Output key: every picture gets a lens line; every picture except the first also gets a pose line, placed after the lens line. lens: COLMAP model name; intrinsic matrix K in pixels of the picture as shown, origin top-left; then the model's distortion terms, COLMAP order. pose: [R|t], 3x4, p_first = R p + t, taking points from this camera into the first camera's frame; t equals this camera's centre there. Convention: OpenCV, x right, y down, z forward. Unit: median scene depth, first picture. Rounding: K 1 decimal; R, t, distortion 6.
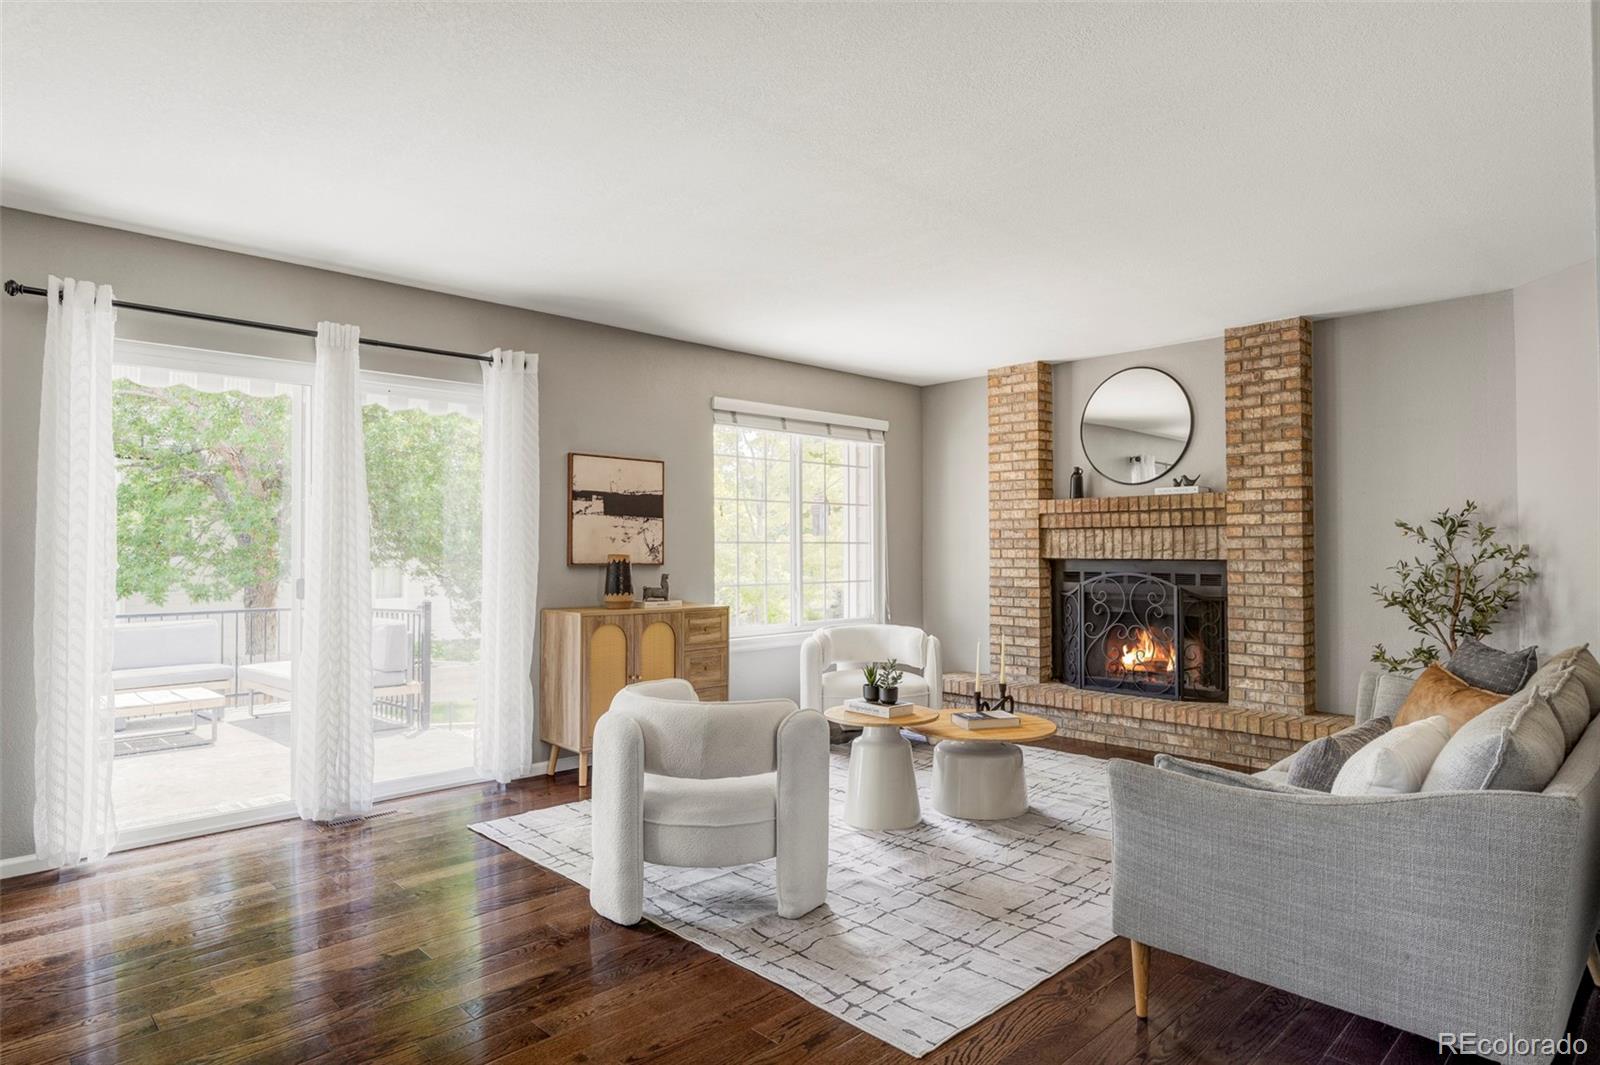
lens RADIAL K [[886.9, 0, 794.1], [0, 886.9, 538.6], [0, 0, 1]] dist [-0.002354, 0.000163]
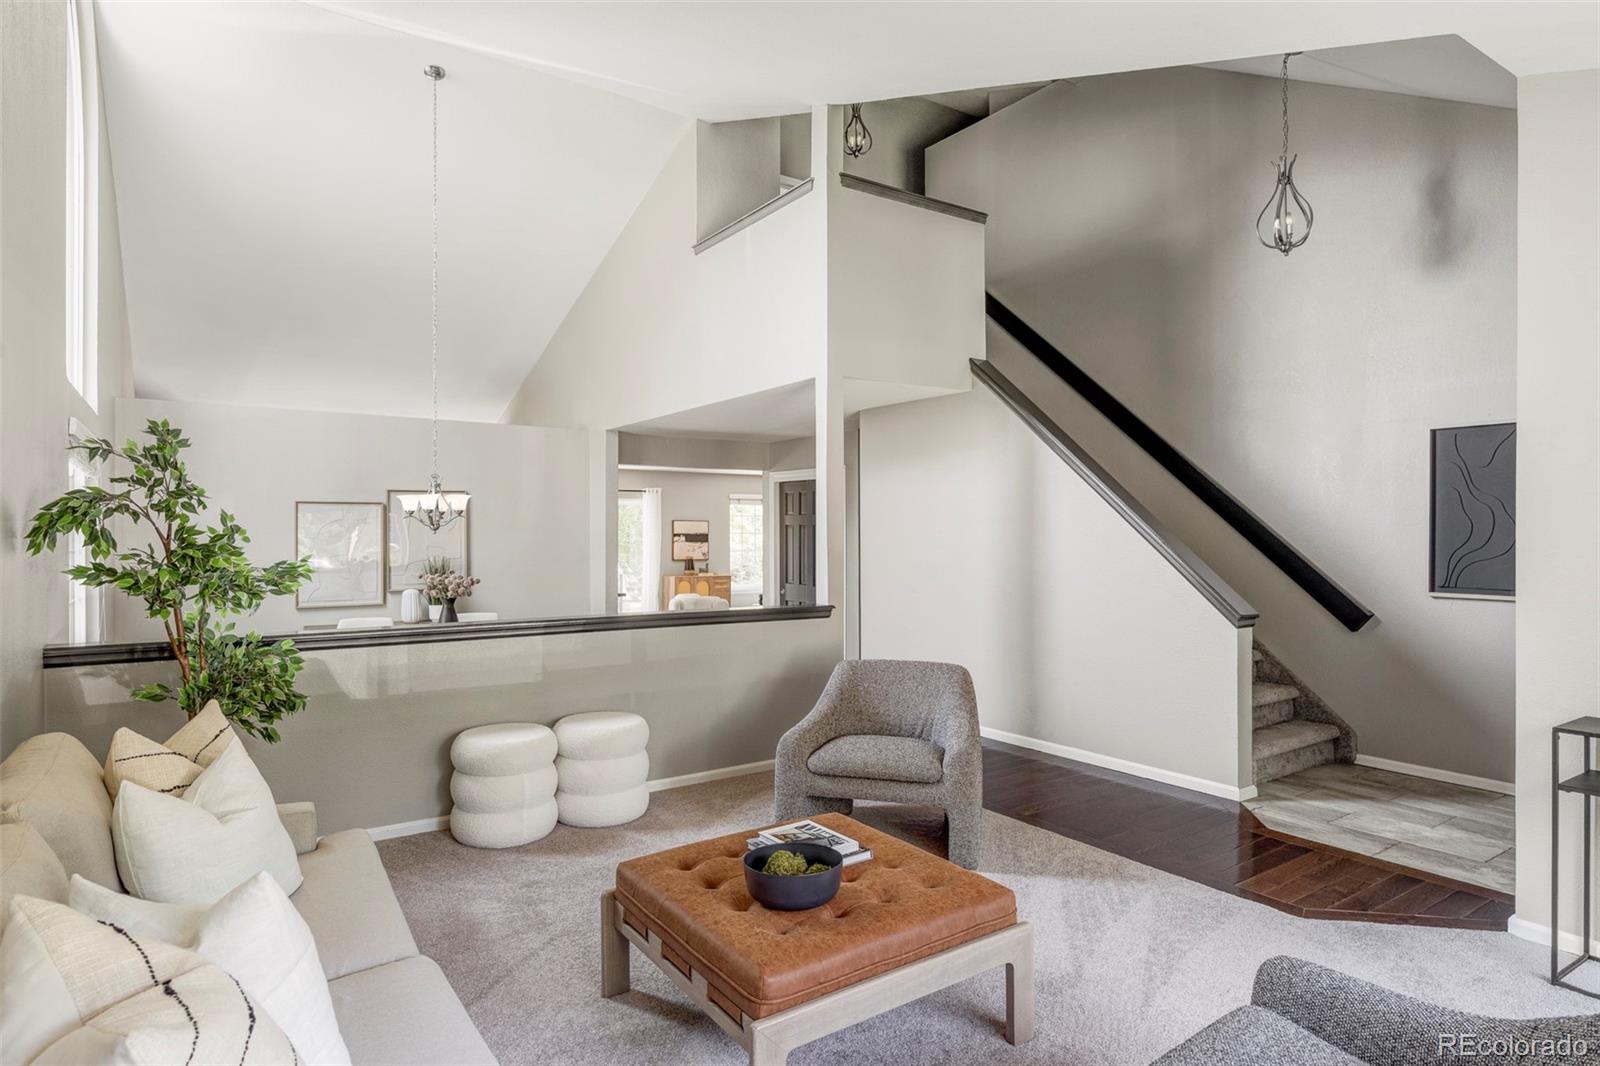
lens RADIAL K [[886.9, 0, 794.1], [0, 886.9, 539.1], [0, 0, 1]] dist [-0.002354, 0.000163]
pose [[0.985471, 0.001538, -0.169836, 0.569536], [0.001353, 0.999856, 0.016903, -0.078890], [0.169837, -0.016887, 0.985327, -1.610212]]
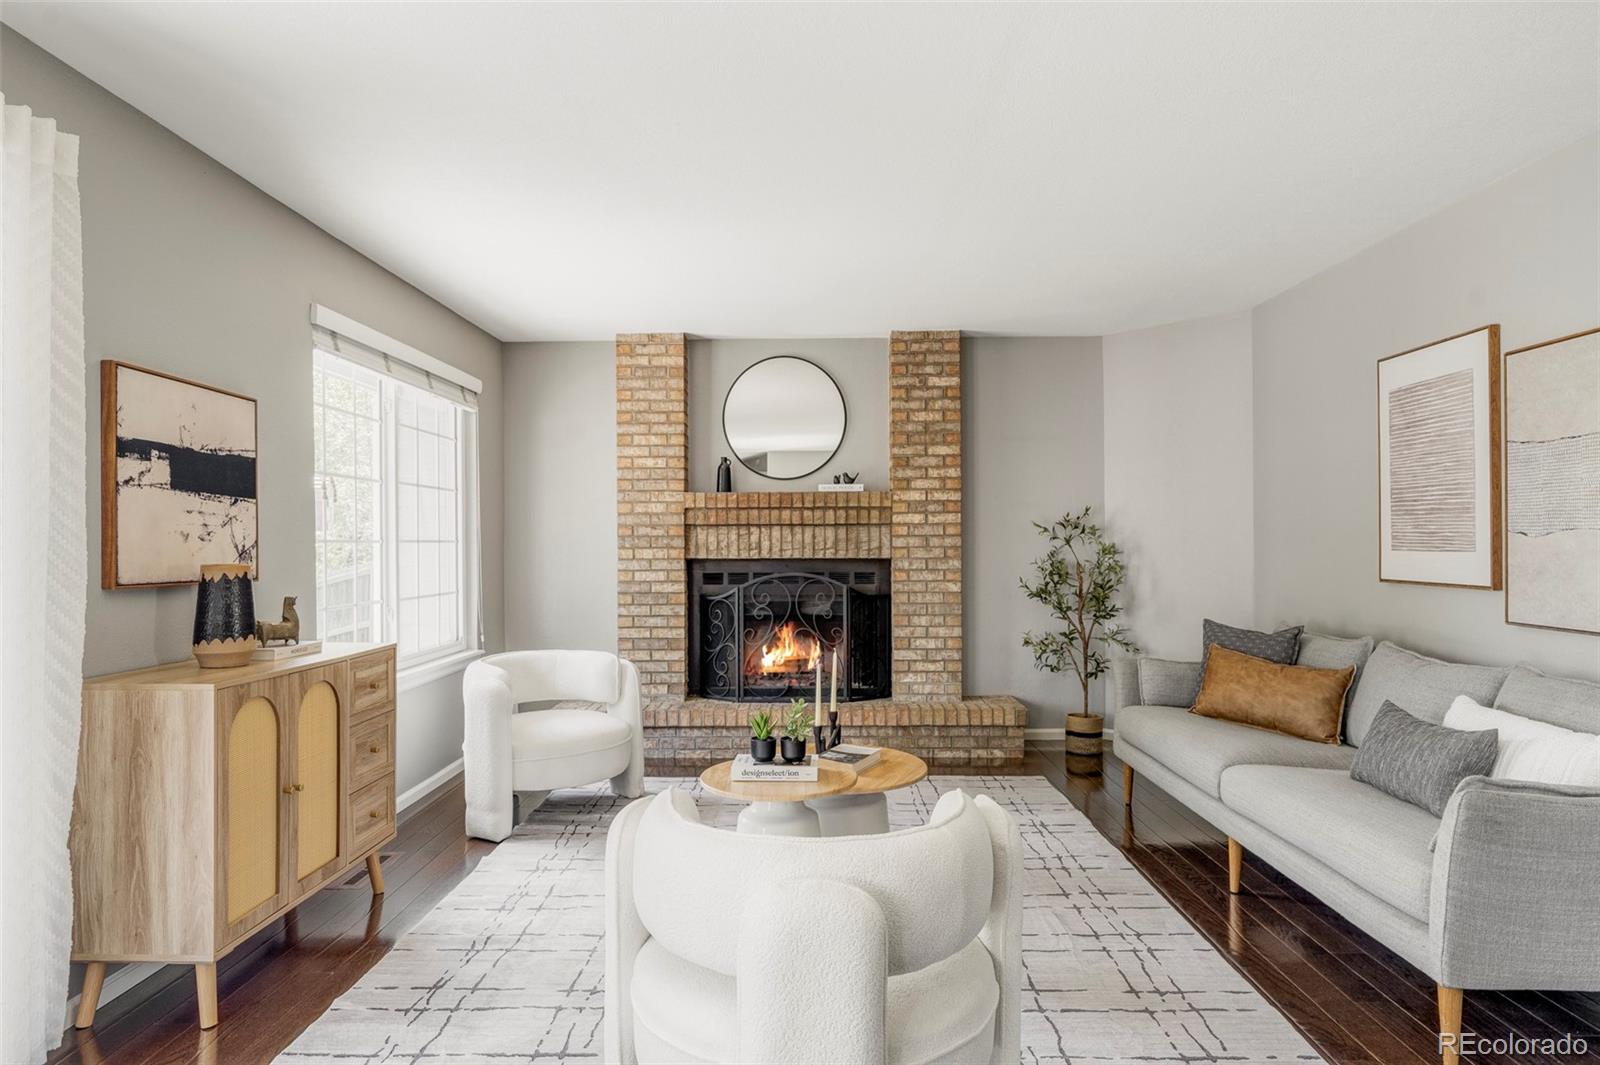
lens RADIAL K [[886.9, 0, 794.1], [0, 886.9, 538.6], [0, 0, 1]] dist [-0.002354, 0.000163]
pose [[0.710769, 0.001328, 0.703425, -0.310144], [-0.004208, 0.999988, 0.002364, -0.000271], [-0.703413, -0.004640, 0.710766, 0.357619]]
